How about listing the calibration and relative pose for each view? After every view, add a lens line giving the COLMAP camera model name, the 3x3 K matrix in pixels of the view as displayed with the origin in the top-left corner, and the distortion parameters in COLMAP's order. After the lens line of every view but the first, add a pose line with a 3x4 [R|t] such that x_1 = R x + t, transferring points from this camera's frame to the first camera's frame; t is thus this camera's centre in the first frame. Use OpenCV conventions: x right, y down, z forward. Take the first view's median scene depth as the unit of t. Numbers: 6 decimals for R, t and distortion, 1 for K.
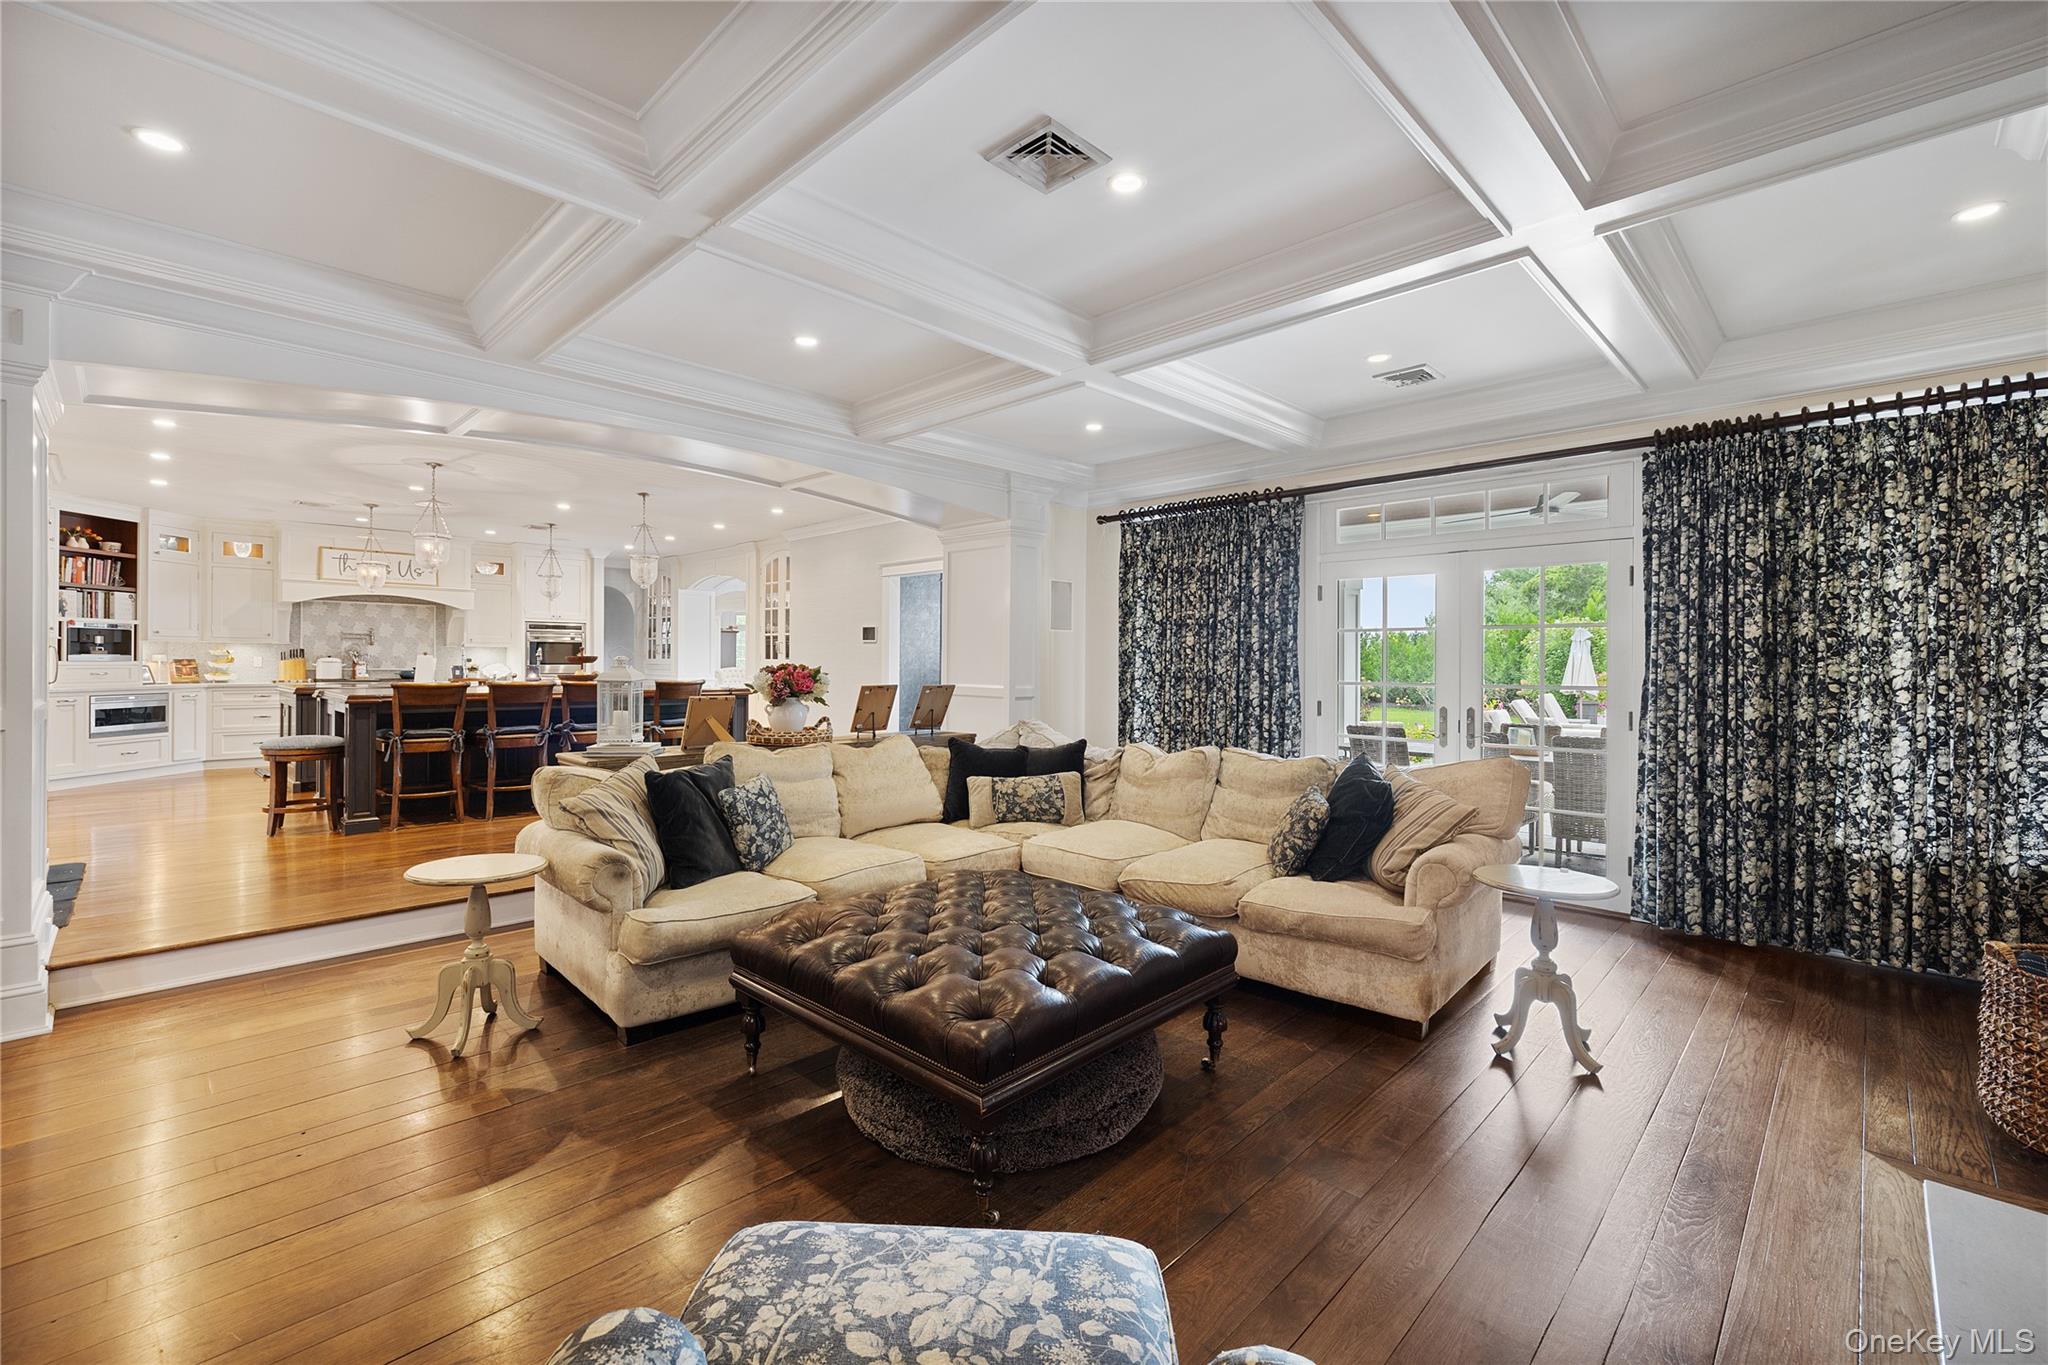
lens RADIAL K [[870.4, 0, 1019.1], [0, 870.4, 666.2], [0, 0, 1]] dist [-0.002834, 0.000971]
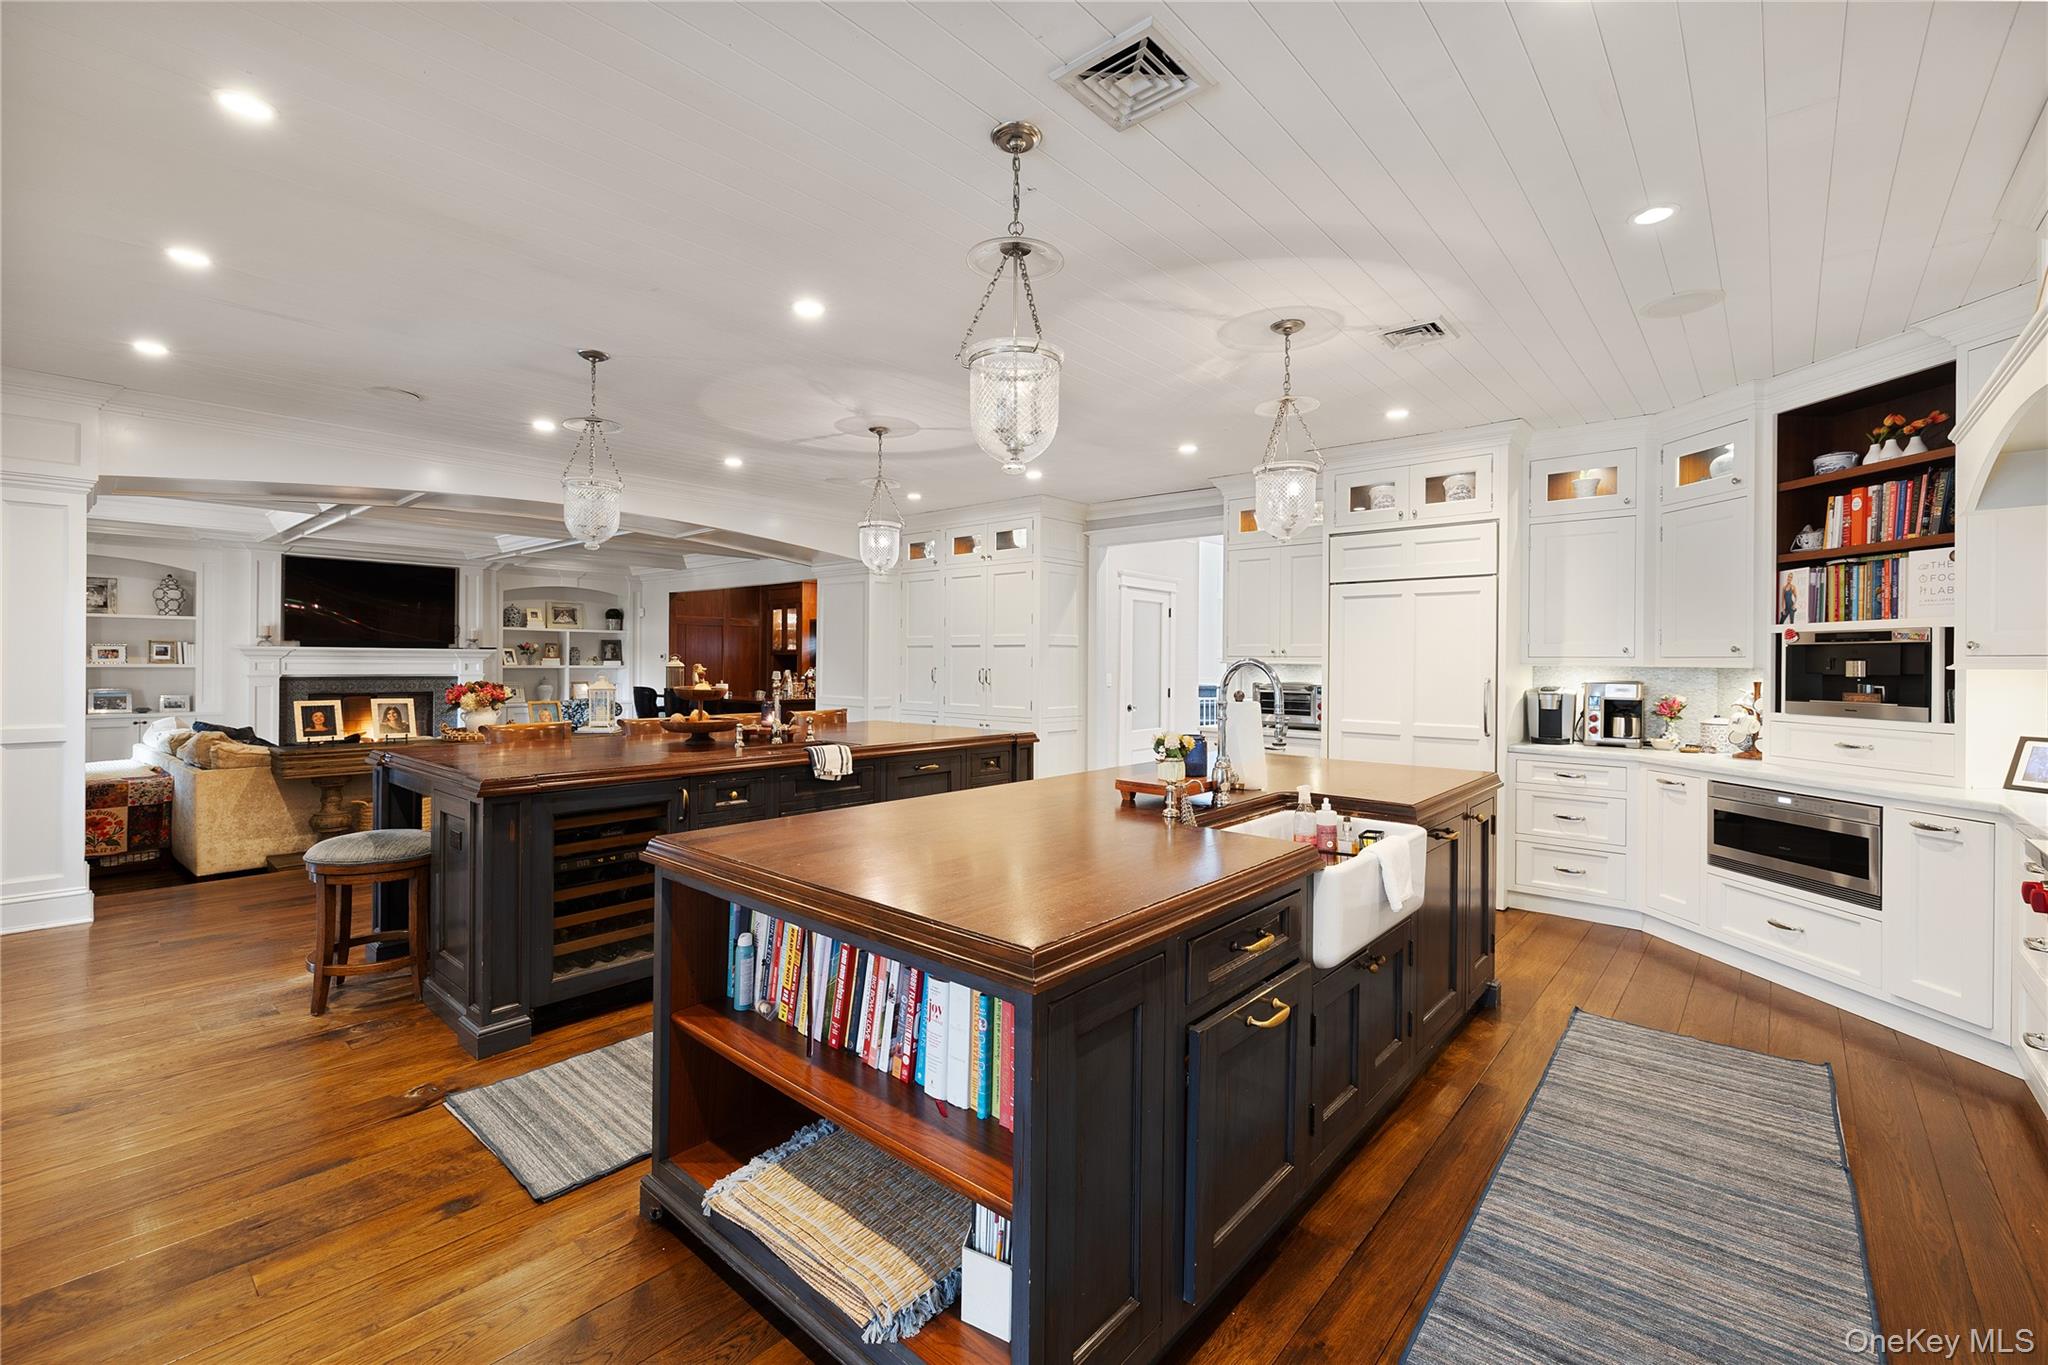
lens RADIAL K [[870.4, 0, 1009.3], [0, 870.4, 668.1], [0, 0, 1]] dist [-0.002834, 0.000971]
pose [[-0.998854, -0.013203, -0.046000, -0.575946], [-0.013665, 0.999859, 0.009742, -0.027766], [0.045864, 0.010360, -0.998894, 1.342682]]
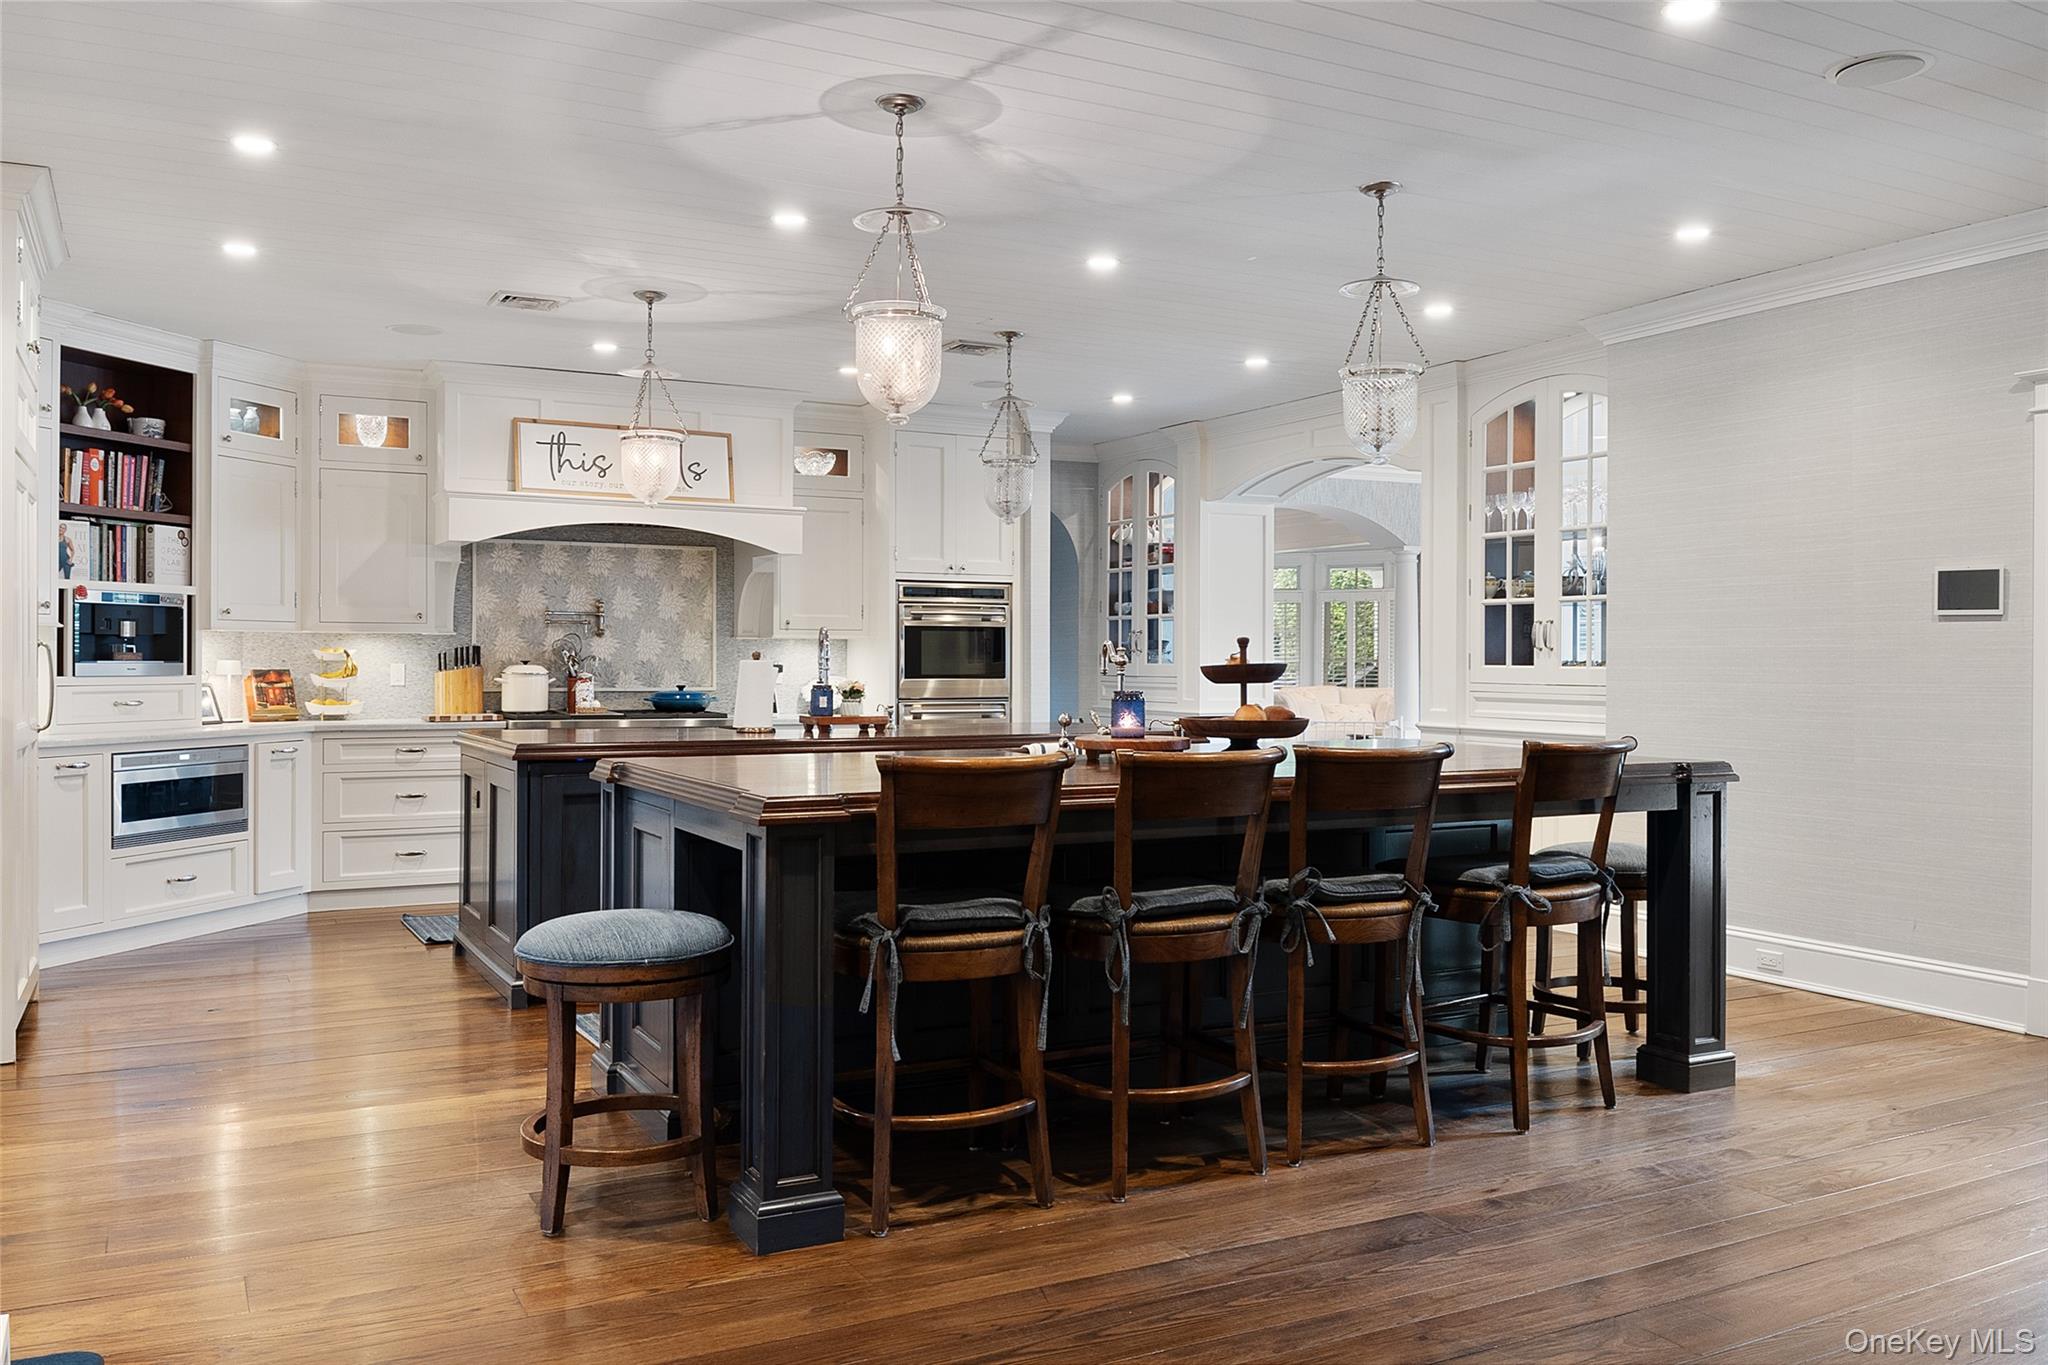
lens RADIAL K [[1601.0, 0, 1039.1], [0, 1601.0, 673.5], [0, 0, 1]] dist [0.011196, -0.060927]
pose [[0.955854, -0.001837, -0.293836, -0.334678], [0.002364, 0.999996, 0.001437, -0.006844], [0.293832, -0.002068, 0.955855, 0.319524]]
